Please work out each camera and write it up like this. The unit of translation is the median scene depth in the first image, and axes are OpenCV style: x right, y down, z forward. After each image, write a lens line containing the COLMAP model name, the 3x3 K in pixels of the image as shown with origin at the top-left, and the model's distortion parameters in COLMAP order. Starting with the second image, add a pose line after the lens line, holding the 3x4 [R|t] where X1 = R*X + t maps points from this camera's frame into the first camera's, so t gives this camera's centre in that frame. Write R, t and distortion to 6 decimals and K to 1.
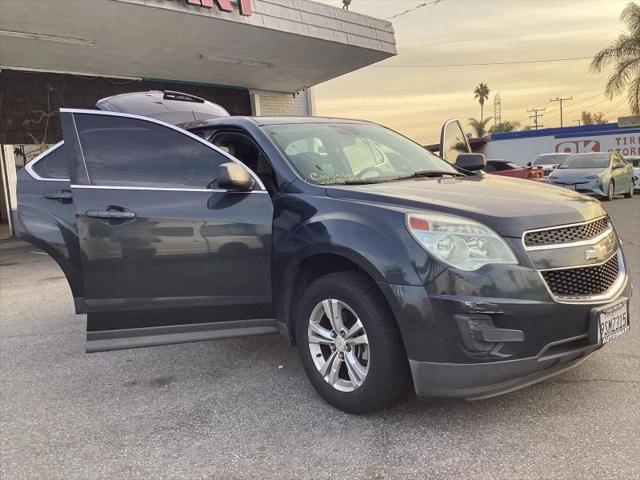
lens RADIAL K [[589.3, 0, 320.0], [0, 589.3, 240.0], [0, 0, 1]] dist [0.120748, -0.231423]
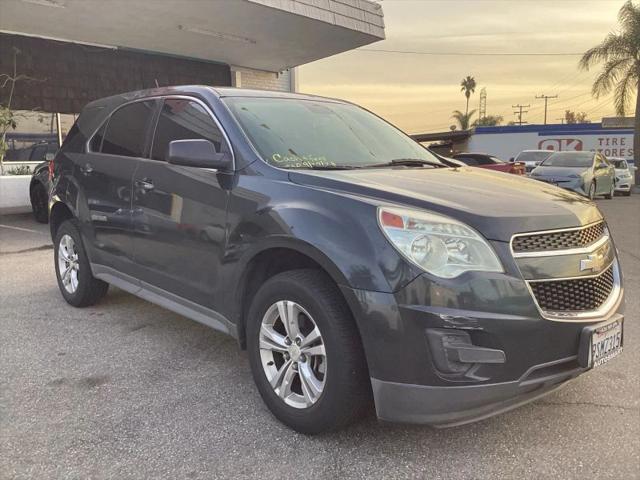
lens RADIAL K [[589.3, 0, 320.0], [0, 589.3, 240.0], [0, 0, 1]] dist [0.120748, -0.231423]
pose [[0.998063, 0.050938, 0.035727, 0.032258], [-0.051827, 0.998358, 0.024410, -0.012260], [-0.034424, -0.026214, 0.999063, 0.138632]]
